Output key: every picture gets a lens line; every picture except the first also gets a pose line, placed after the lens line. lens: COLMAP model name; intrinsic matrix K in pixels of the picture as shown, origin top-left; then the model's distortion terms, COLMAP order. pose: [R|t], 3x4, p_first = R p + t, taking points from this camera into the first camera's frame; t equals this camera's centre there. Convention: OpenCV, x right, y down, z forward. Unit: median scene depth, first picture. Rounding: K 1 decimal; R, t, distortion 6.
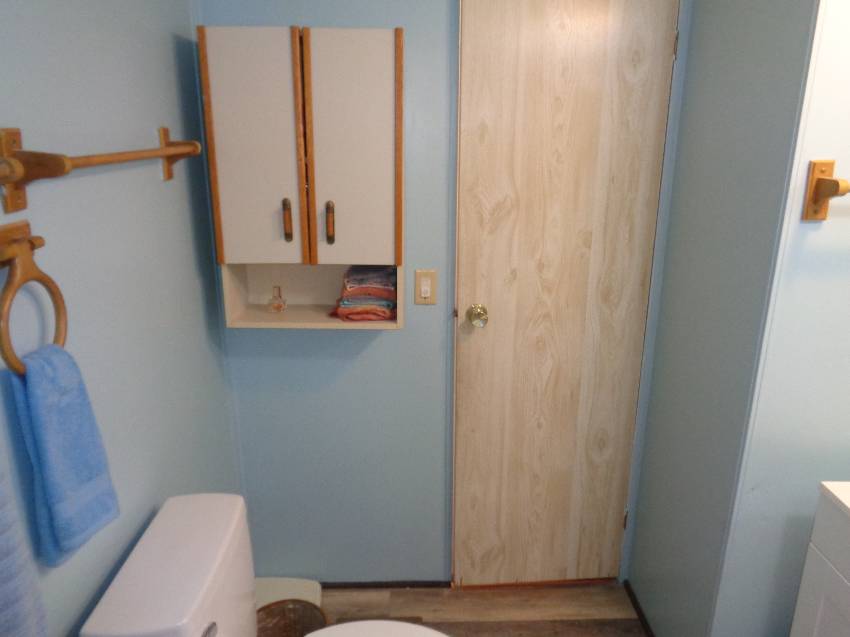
lens RADIAL K [[627.4, 0, 426.0], [0, 627.4, 317.3], [0, 0, 1]] dist [-0.008901, 0.002835]
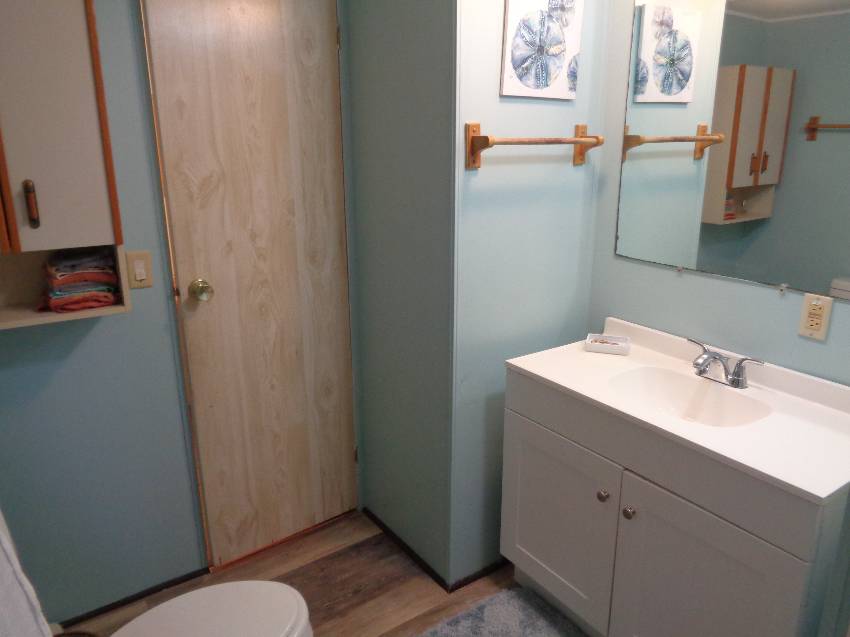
lens RADIAL K [[627.4, 0, 423.5], [0, 627.4, 318.5], [0, 0, 1]] dist [-0.008901, 0.002835]
pose [[0.829293, -0.165545, 0.533731, -0.171820], [0.170212, 0.984558, 0.040907, 0.063484], [-0.532261, 0.056924, 0.844665, -0.049188]]
